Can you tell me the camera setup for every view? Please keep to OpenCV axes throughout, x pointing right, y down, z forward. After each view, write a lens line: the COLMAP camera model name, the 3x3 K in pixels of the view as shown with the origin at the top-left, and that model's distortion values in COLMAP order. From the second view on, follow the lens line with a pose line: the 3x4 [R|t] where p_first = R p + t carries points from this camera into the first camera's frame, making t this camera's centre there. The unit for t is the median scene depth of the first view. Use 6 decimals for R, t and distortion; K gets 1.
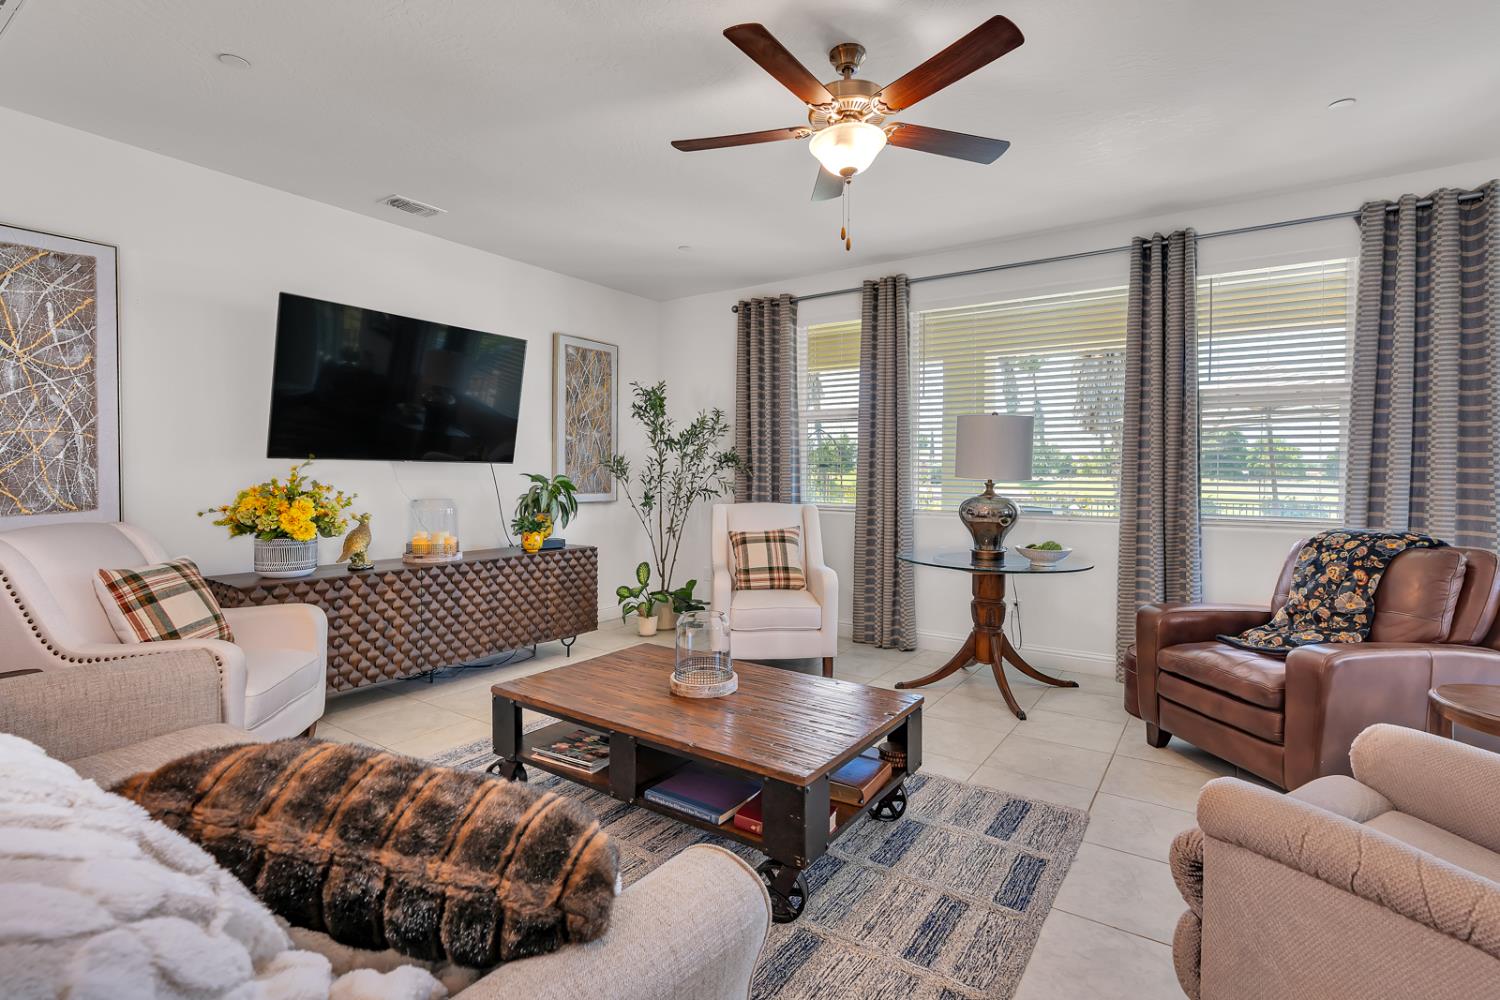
lens RADIAL K [[686.6, 0, 755.1], [0, 686.6, 480.4], [0, 0, 1]] dist [-0.009270, 0.003806]
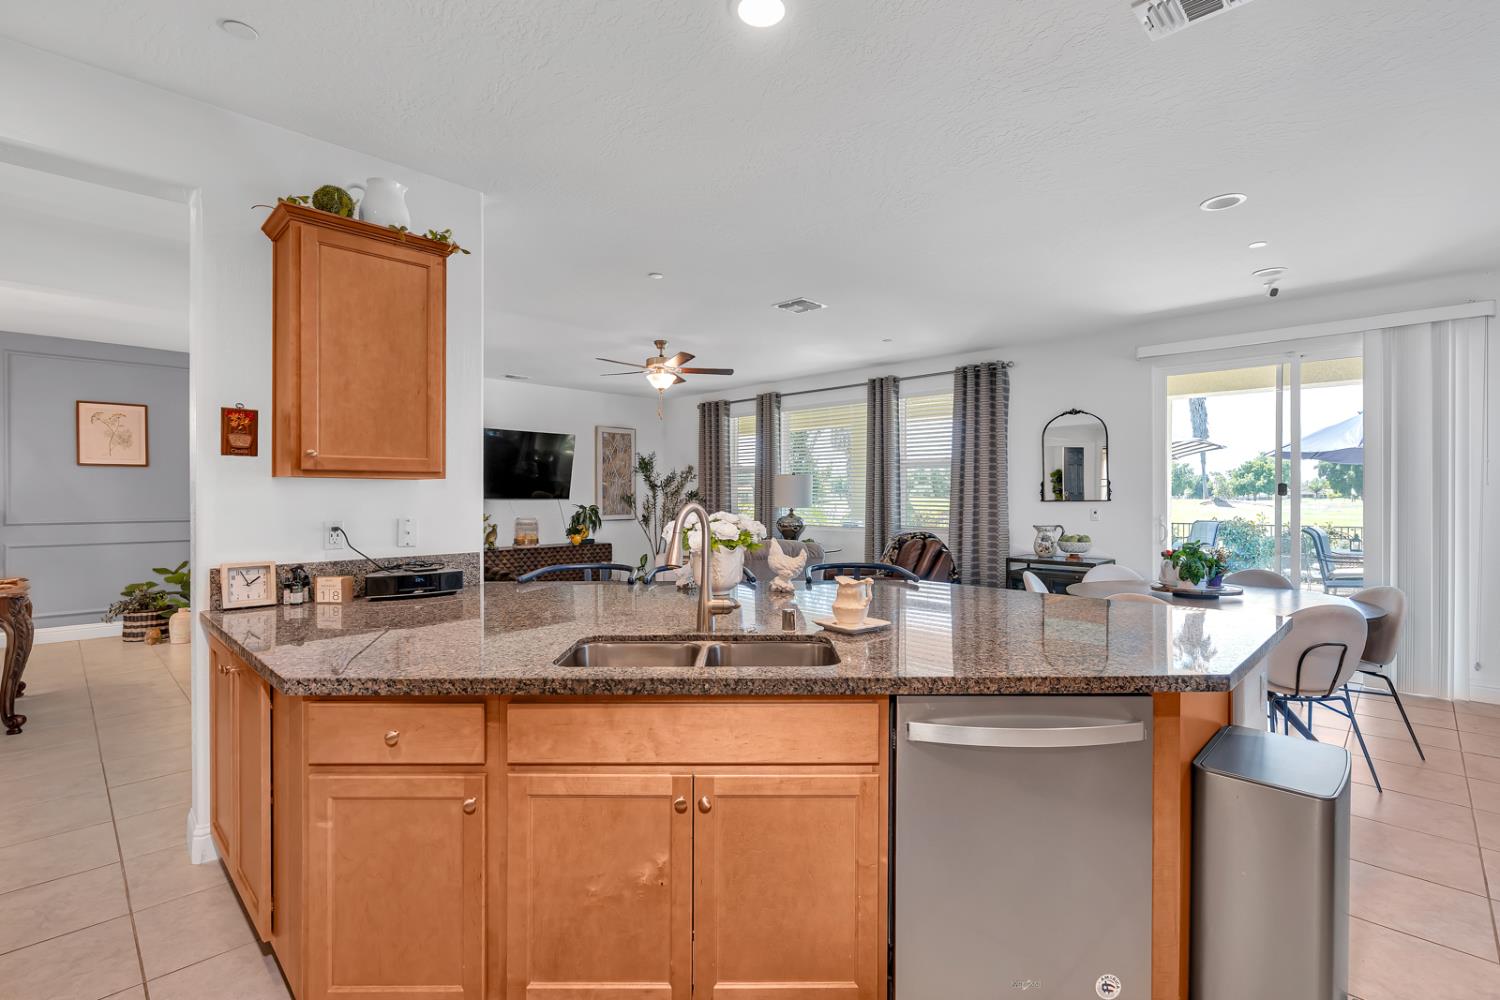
lens RADIAL K [[686.6, 0, 761.0], [0, 686.6, 501.2], [0, 0, 1]] dist [-0.009270, 0.003806]
pose [[0.984065, -0.004564, -0.177750, 0.558308], [0.003739, 0.999981, -0.004981, -0.008641], [0.177769, 0.004237, 0.984063, -0.852406]]
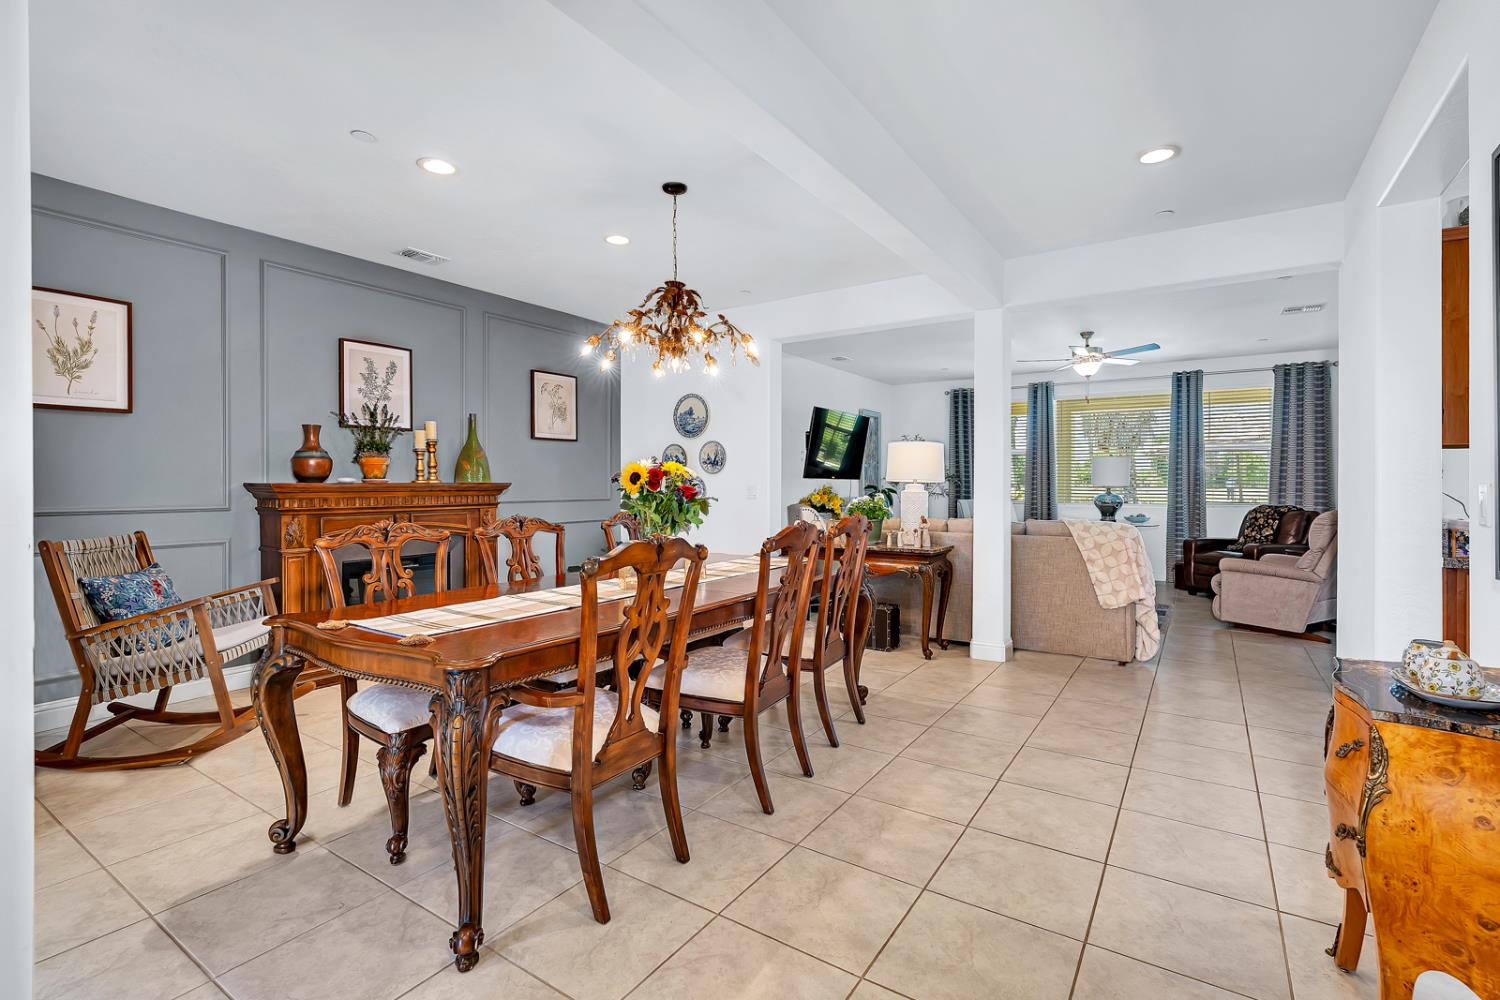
lens RADIAL K [[686.6, 0, 756.5], [0, 686.6, 491.1], [0, 0, 1]] dist [-0.009270, 0.003806]
pose [[0.999575, -0.006798, 0.028341, -0.761757], [0.006859, 0.999974, -0.002032, 0.011053], [-0.028327, 0.002226, 0.999596, -1.029750]]
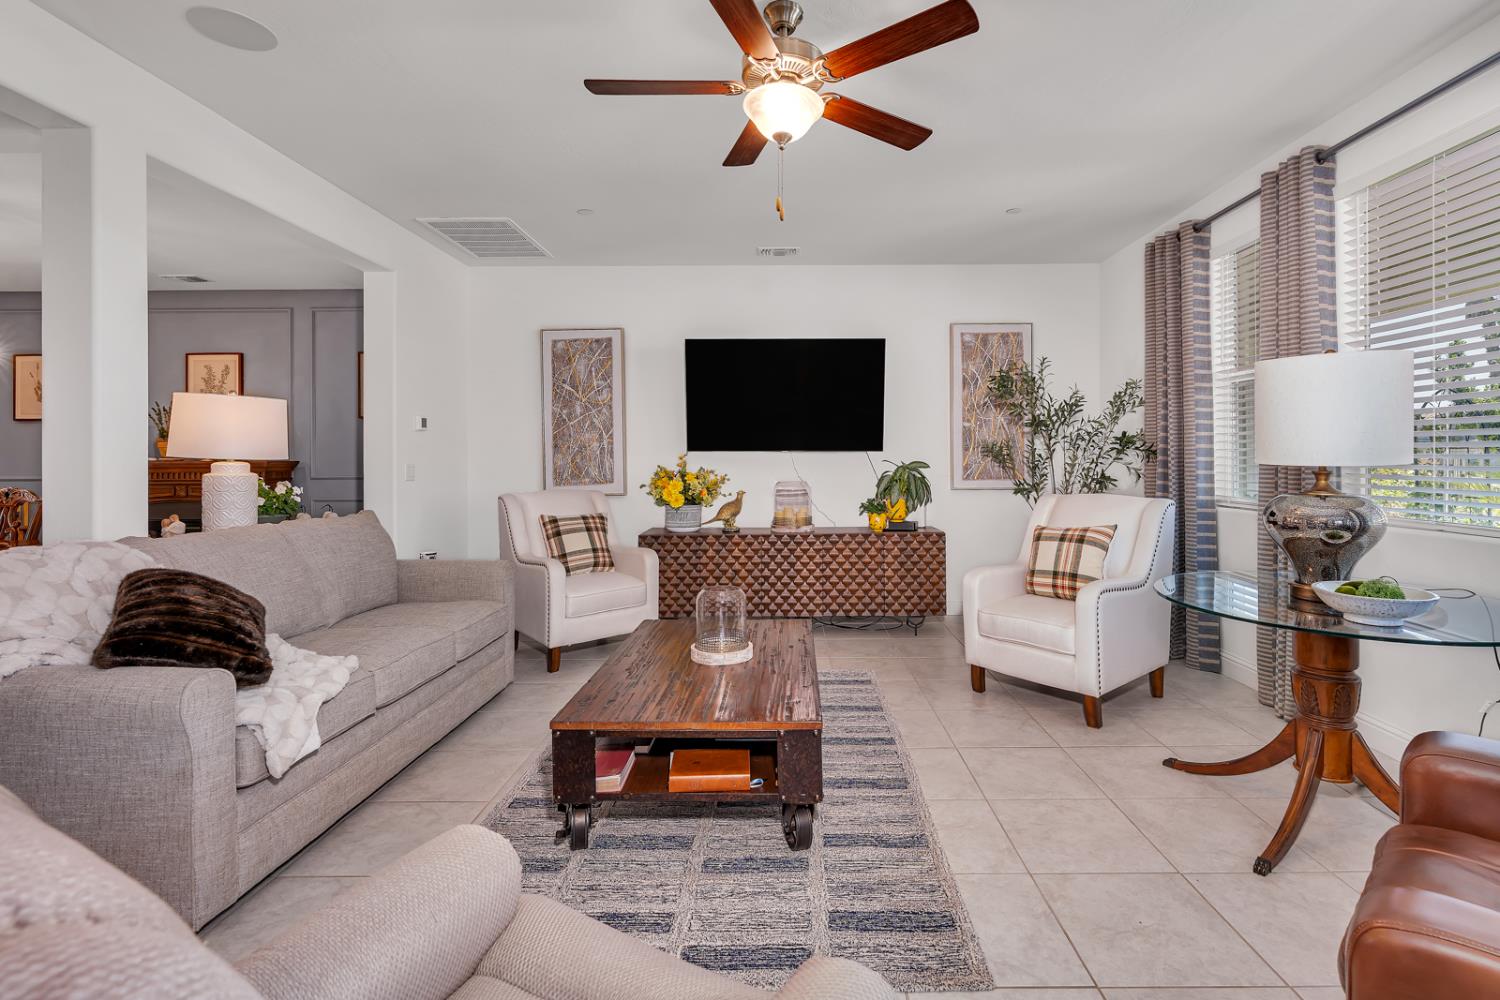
lens RADIAL K [[686.6, 0, 807.4], [0, 686.6, 462.0], [0, 0, 1]] dist [-0.009270, 0.003806]
pose [[0.582123, -0.005565, -0.813082, 0.520194], [-0.000256, 0.999975, -0.007028, 0.000873], [0.813101, 0.004300, 0.582107, 0.277258]]
